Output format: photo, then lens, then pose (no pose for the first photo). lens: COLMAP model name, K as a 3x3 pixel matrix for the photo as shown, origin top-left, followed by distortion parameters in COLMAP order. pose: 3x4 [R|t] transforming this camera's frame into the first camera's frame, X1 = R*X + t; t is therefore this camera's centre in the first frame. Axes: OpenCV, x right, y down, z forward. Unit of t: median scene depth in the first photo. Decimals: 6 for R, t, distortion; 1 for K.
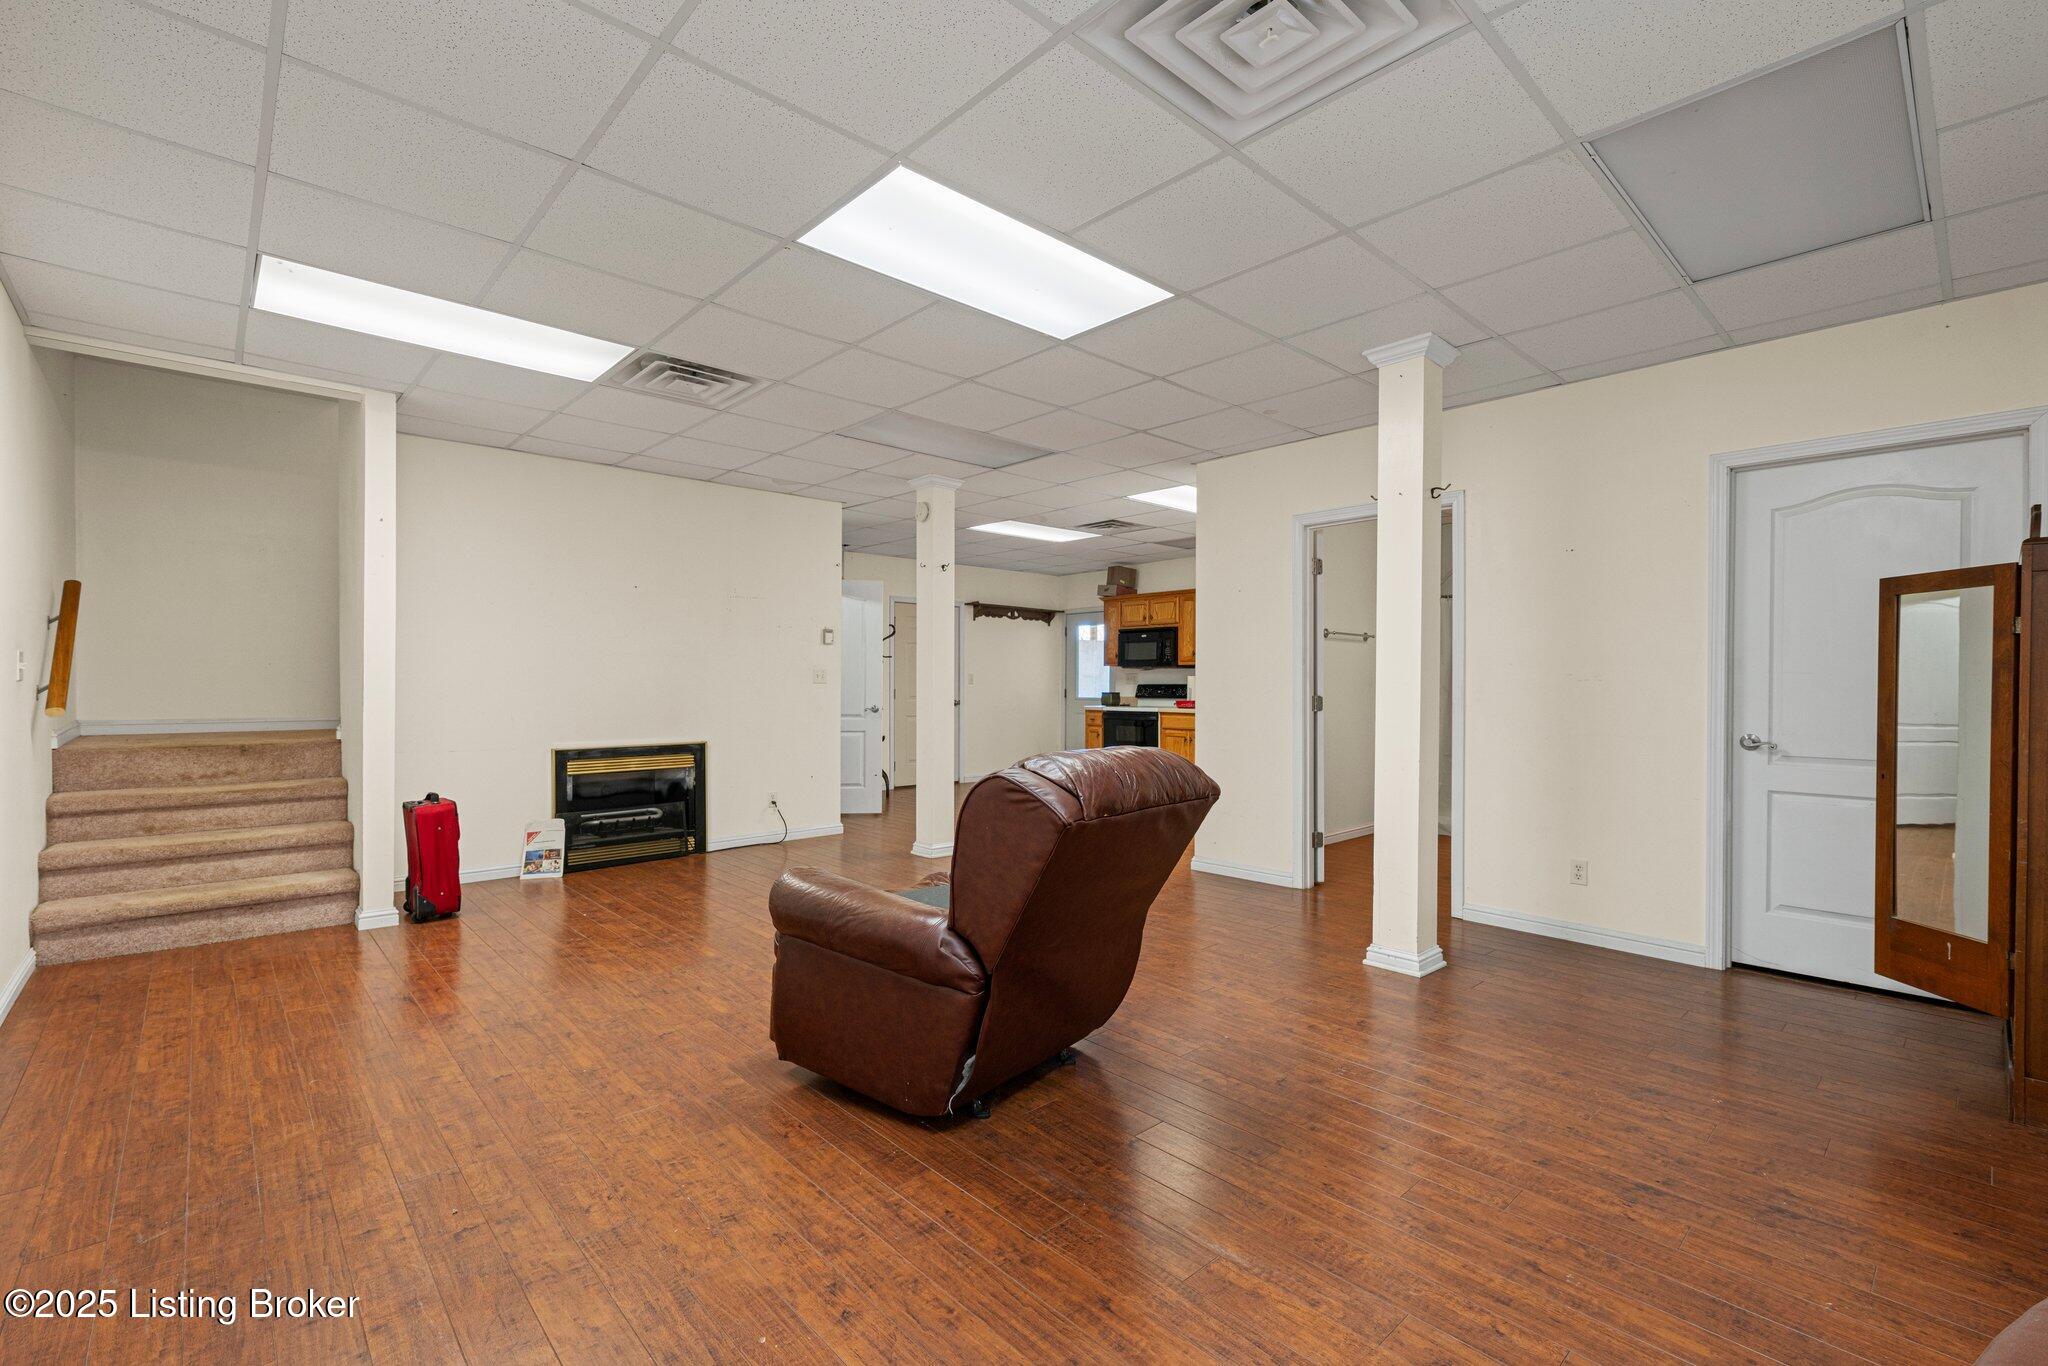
lens RADIAL K [[893.3, 0, 1024.0], [0, 893.3, 683.0], [0, 0, 1]] dist [0.000179, 0.000035]
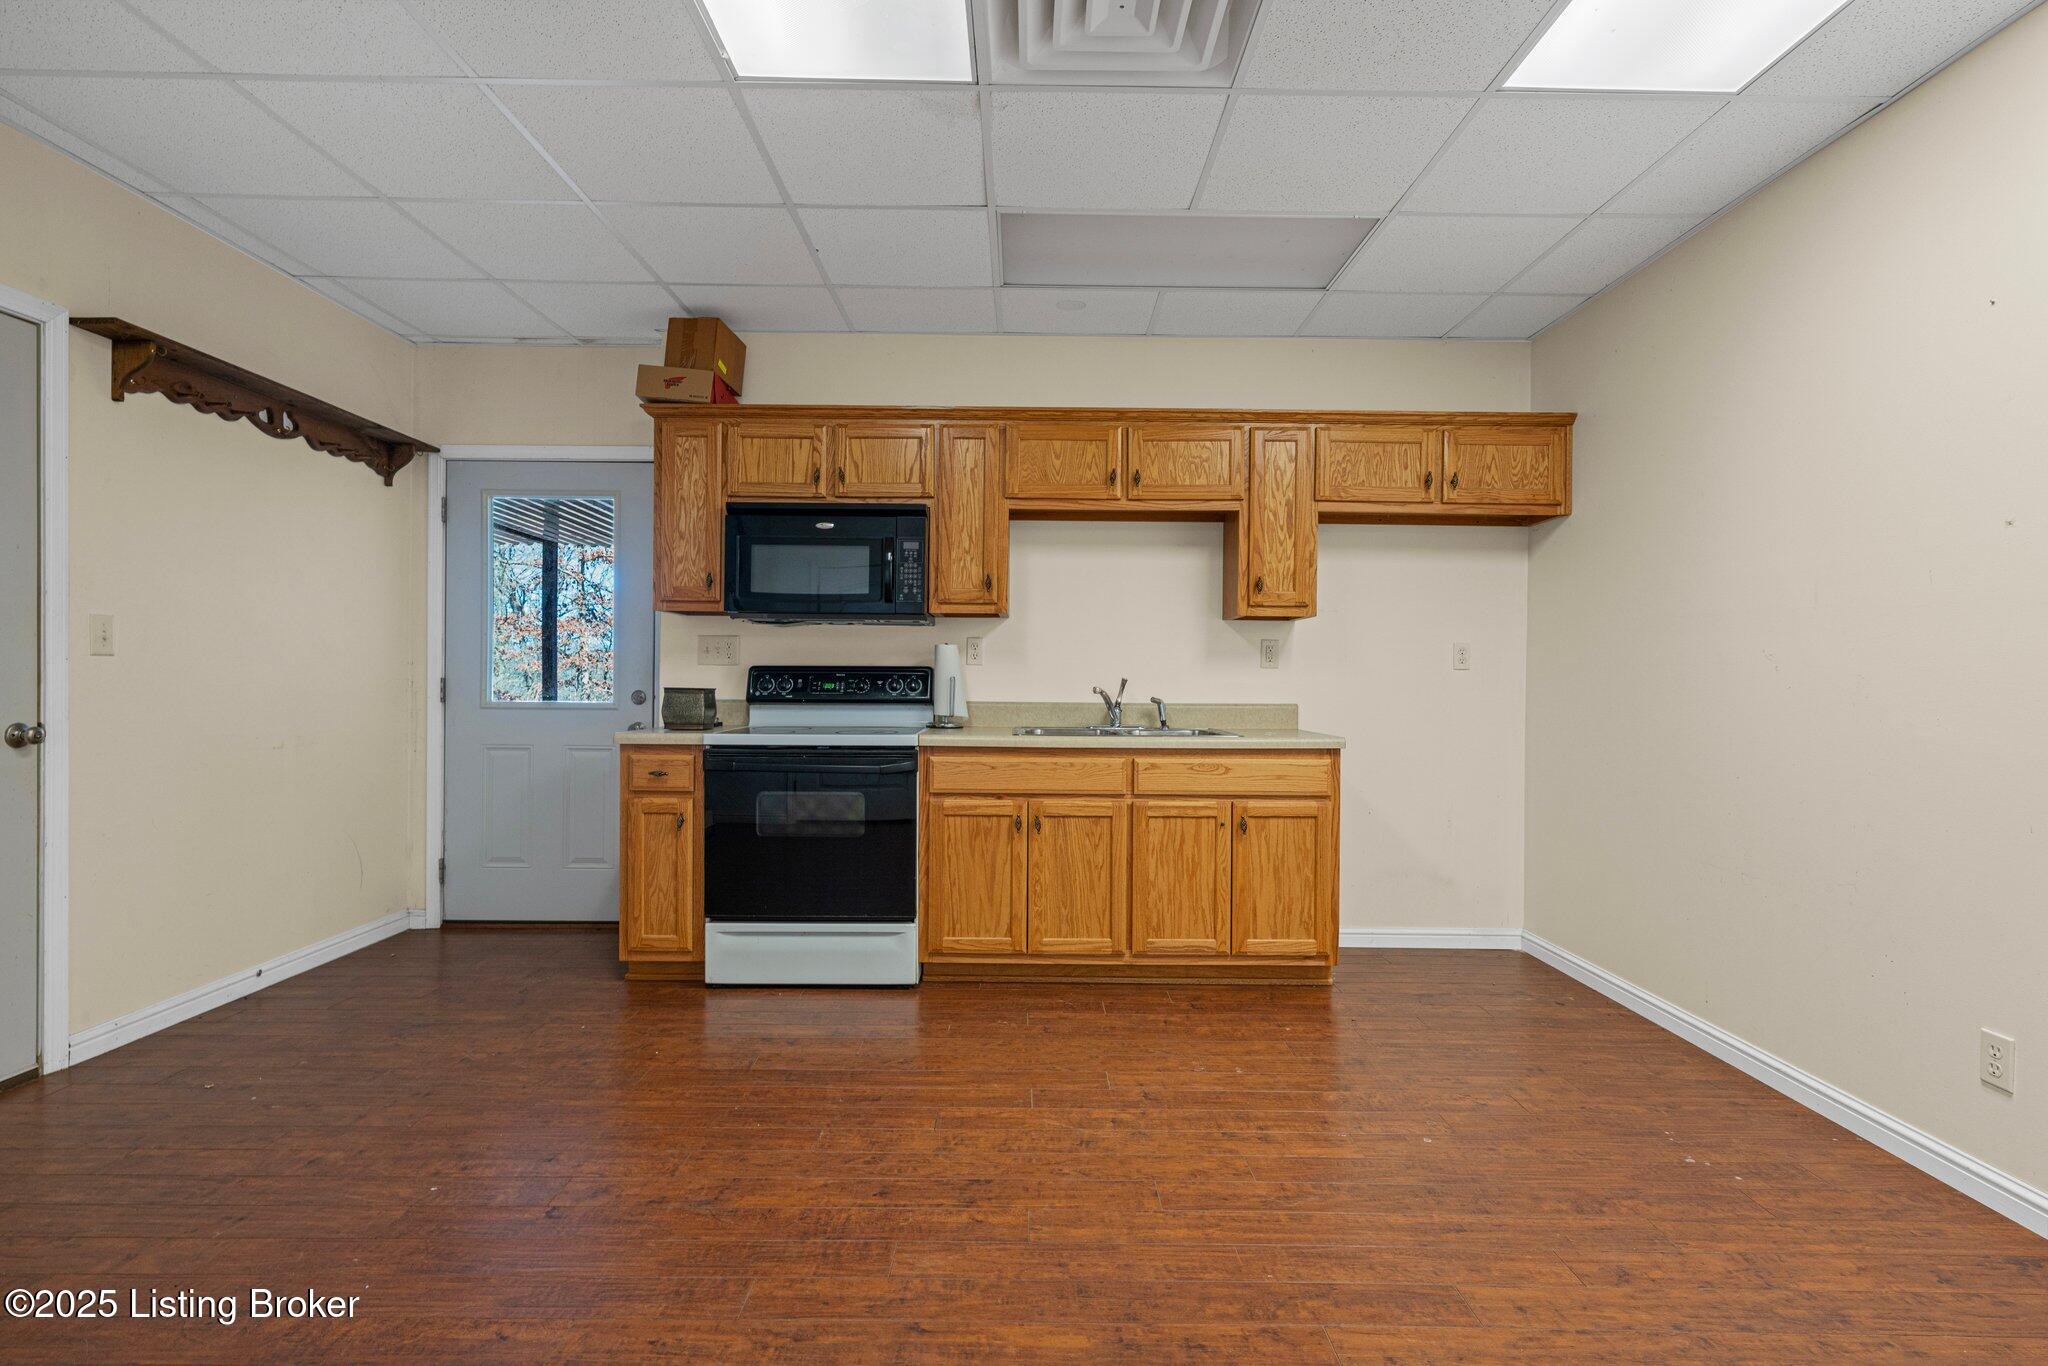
lens RADIAL K [[998.7, 0, 1027.3], [0, 998.7, 731.9], [0, 0, 1]] dist [0.020131, 0.000077]
pose [[0.674130, -0.057992, 0.736333, -0.098465], [0.002775, 0.997105, 0.075990, -0.002396], [-0.738608, -0.049184, 0.672339, 0.644552]]
